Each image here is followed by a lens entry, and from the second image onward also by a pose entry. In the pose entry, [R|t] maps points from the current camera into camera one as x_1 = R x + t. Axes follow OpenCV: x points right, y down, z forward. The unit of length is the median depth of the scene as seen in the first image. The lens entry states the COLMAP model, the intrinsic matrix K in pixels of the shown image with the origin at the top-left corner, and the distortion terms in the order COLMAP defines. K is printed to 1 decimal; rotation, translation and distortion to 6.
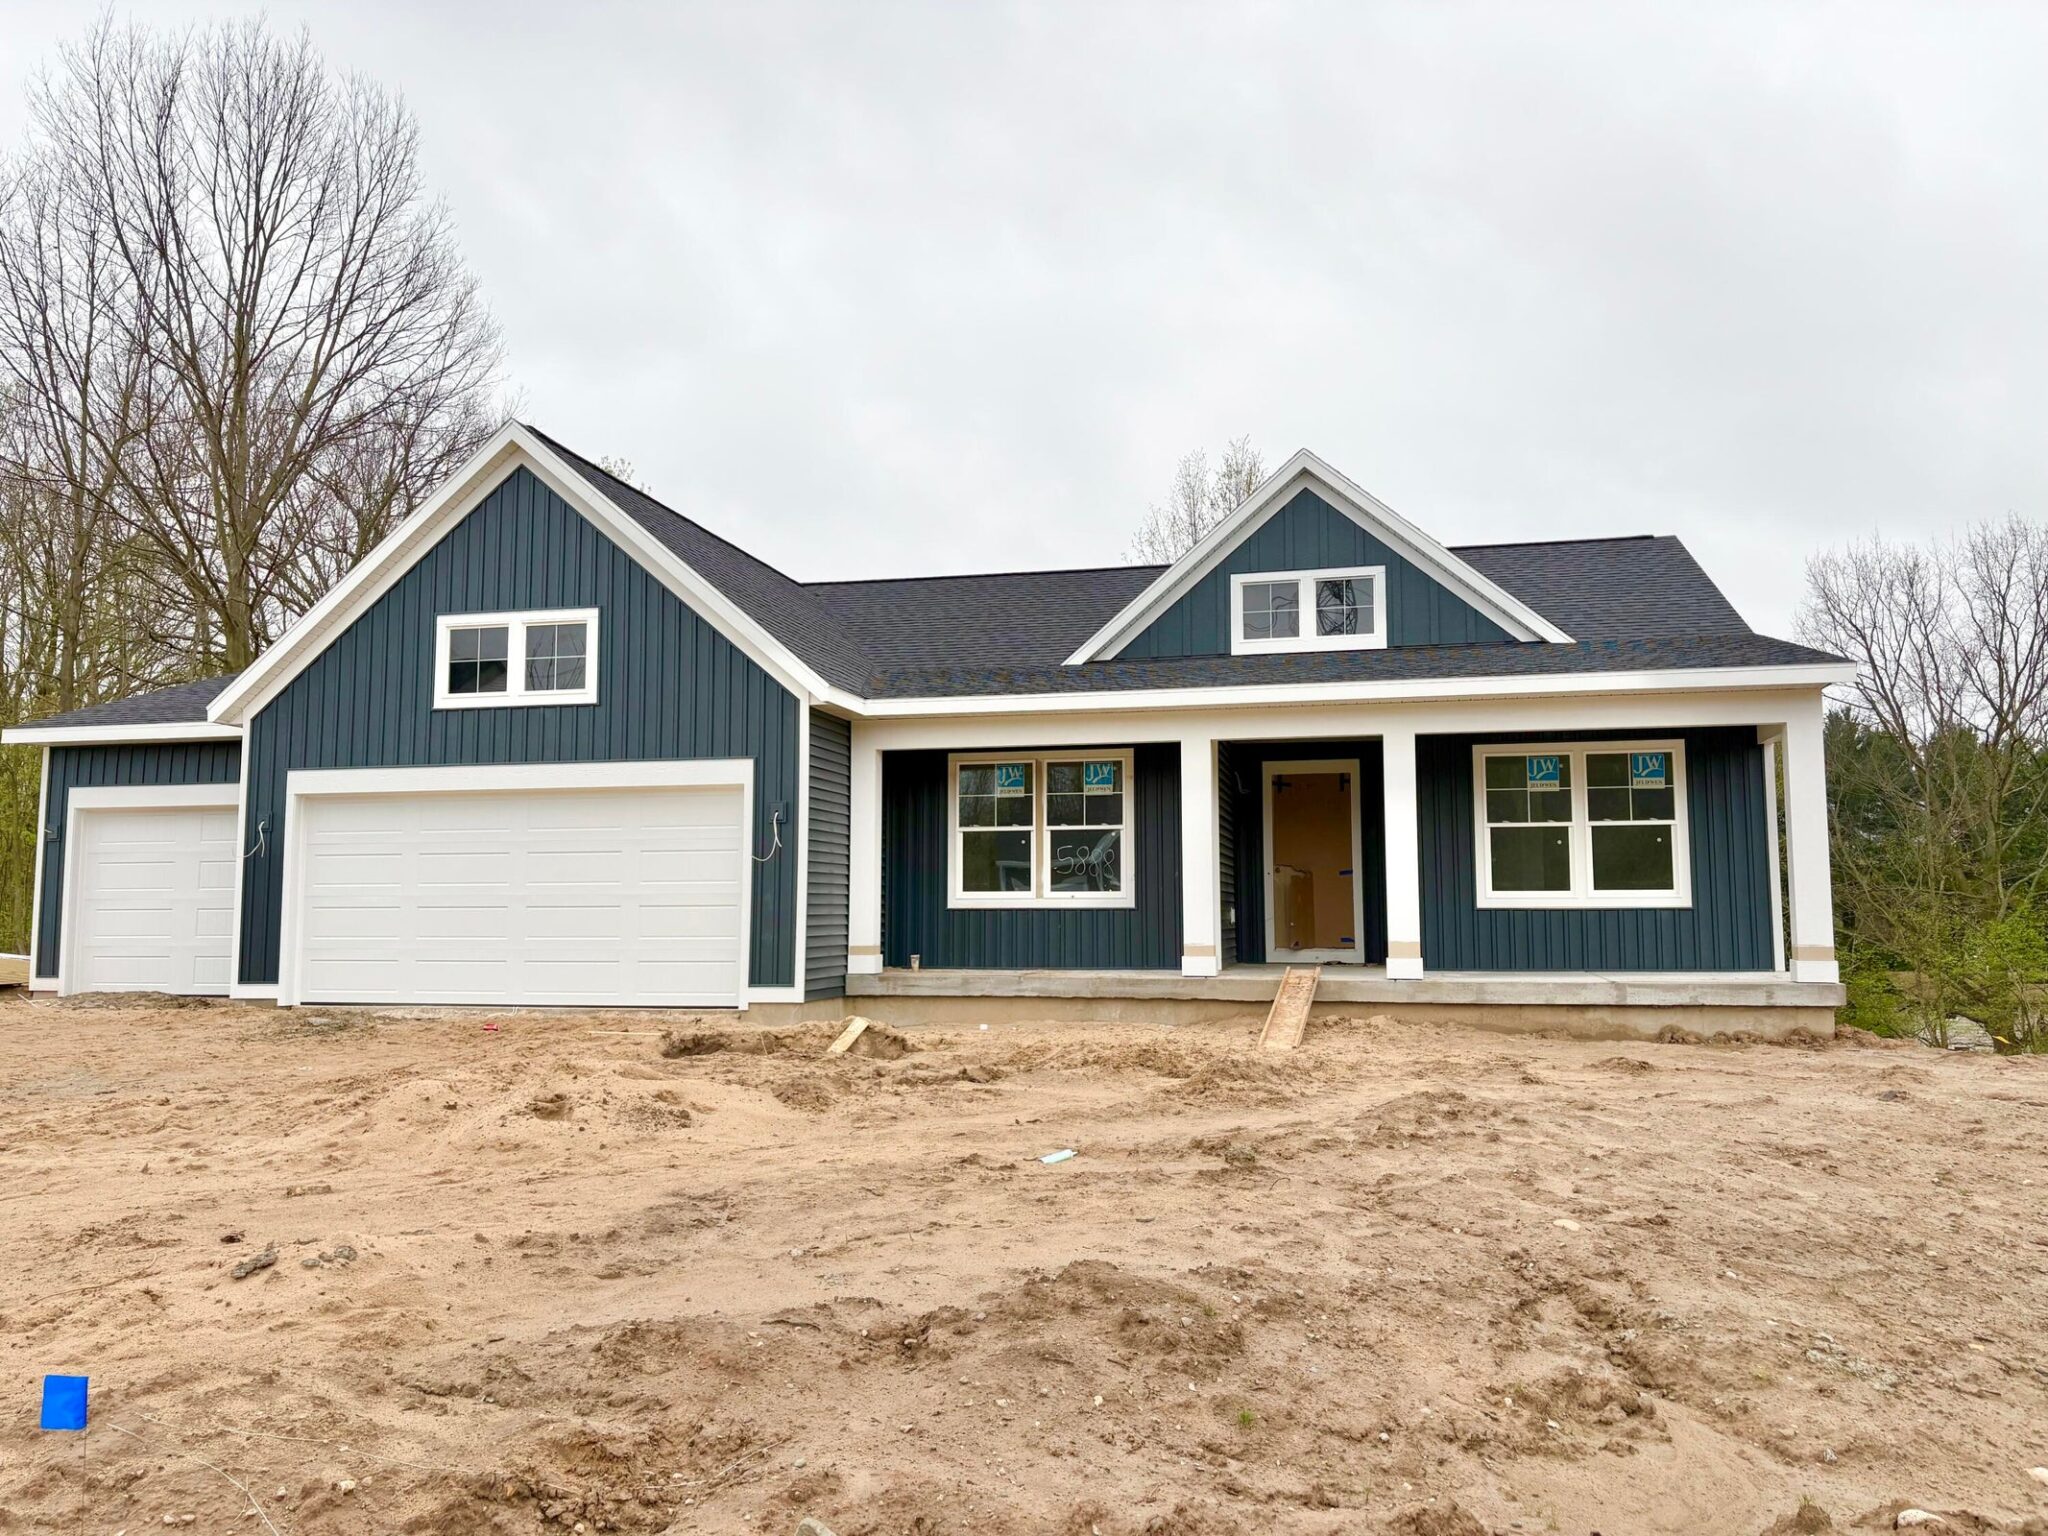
lens RADIAL K [[1565.6, 0, 1024.0], [0, 1565.6, 768.0], [0, 0, 1]] dist [0.014861, -0.004789]
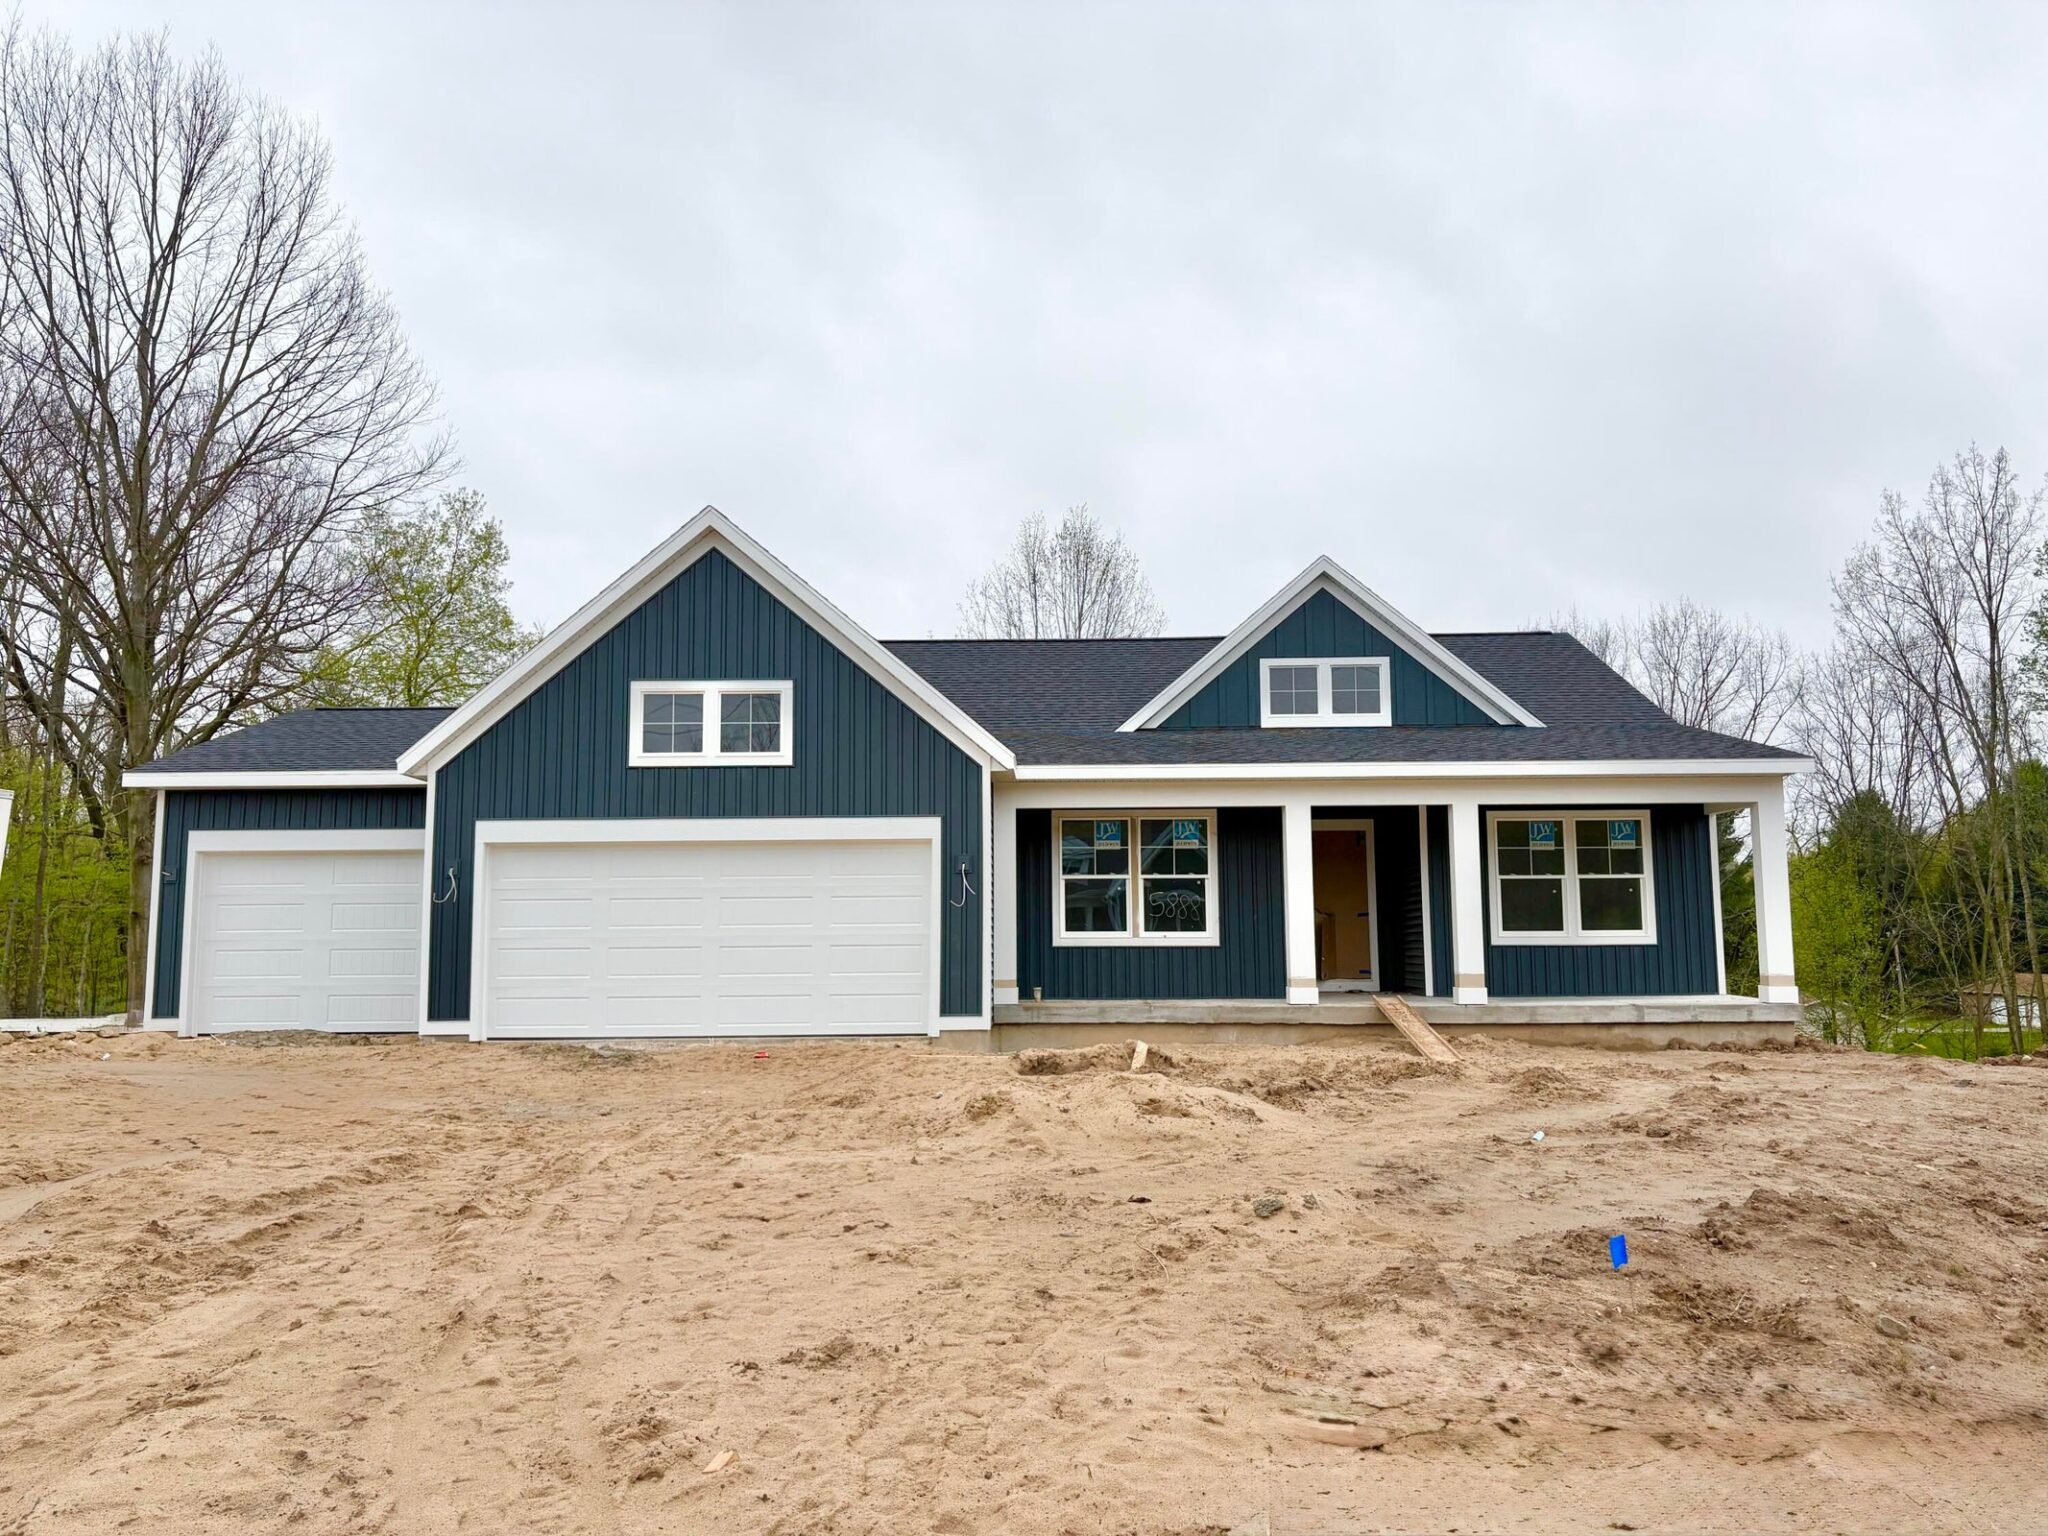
lens RADIAL K [[1565.6, 0, 1024.0], [0, 1565.6, 768.0], [0, 0, 1]] dist [0.014861, -0.004789]
pose [[0.979011, 0.019417, 0.202883, -0.324266], [-0.015616, 0.999672, -0.020320, -0.018331], [-0.203210, 0.016725, 0.978992, -0.125039]]
